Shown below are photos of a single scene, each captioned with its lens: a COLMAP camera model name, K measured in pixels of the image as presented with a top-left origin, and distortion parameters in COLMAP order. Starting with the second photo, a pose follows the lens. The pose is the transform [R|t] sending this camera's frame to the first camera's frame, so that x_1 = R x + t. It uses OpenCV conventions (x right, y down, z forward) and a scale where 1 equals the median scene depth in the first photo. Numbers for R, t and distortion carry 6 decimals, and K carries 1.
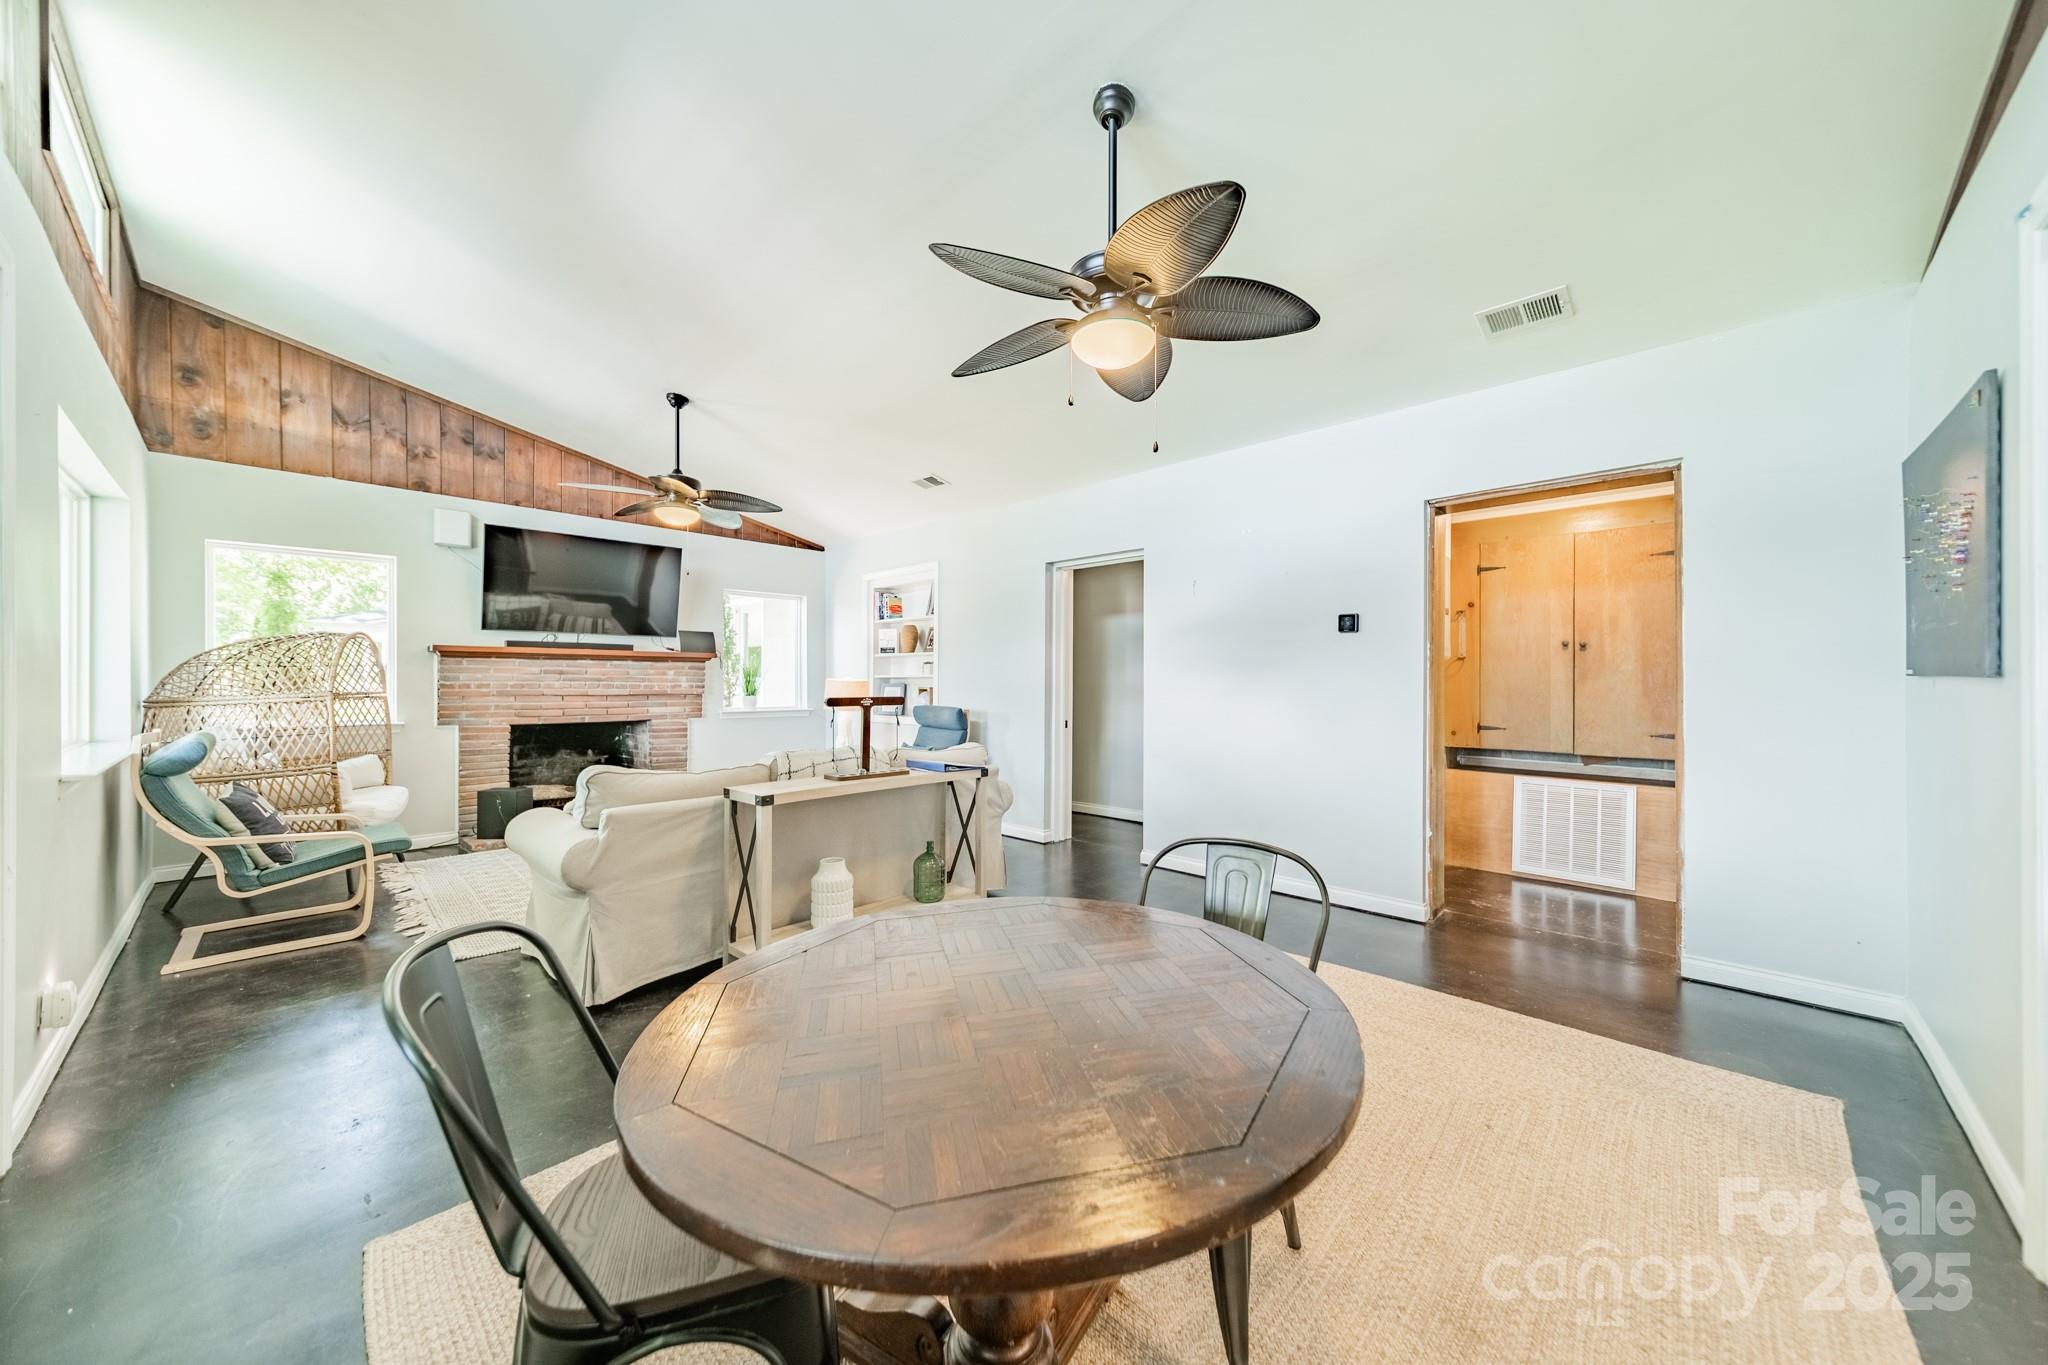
lens RADIAL K [[727.2, 0, 1029.5], [0, 727.2, 678.7], [0, 0, 1]] dist [0.010667, -0.000106]
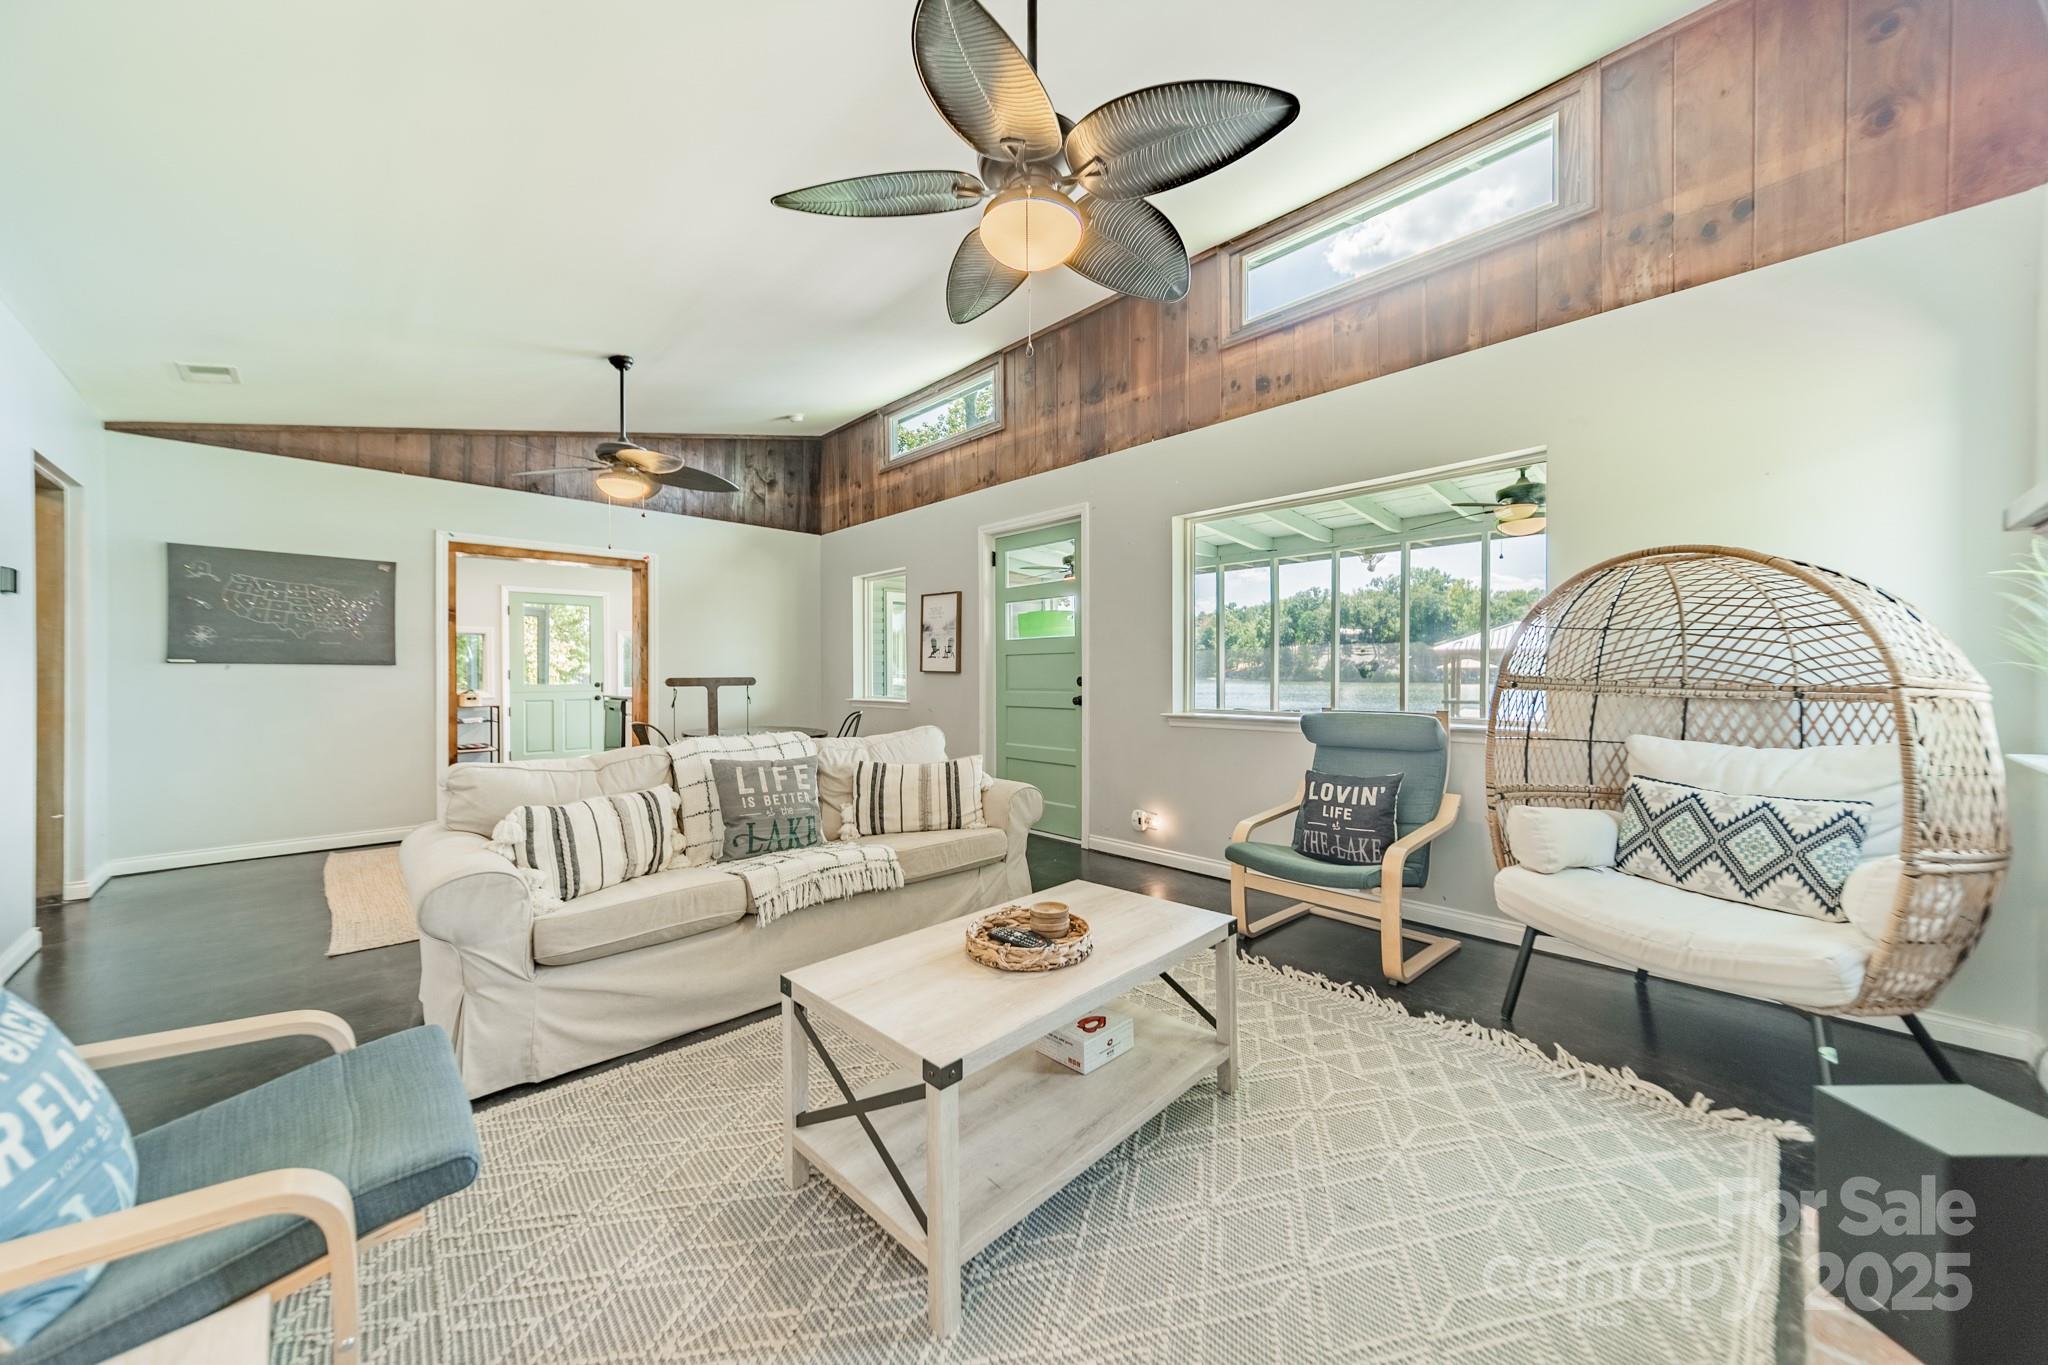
lens RADIAL K [[723.8, 0, 1029.1], [0, 723.8, 679.3], [0, 0, 1]] dist [0.008641, 0.000359]
pose [[-0.999210, 0.002248, 0.039670, -0.432156], [0.002559, 0.999966, 0.007777, 0.011959], [-0.039651, 0.007872, -0.999183, 1.219374]]
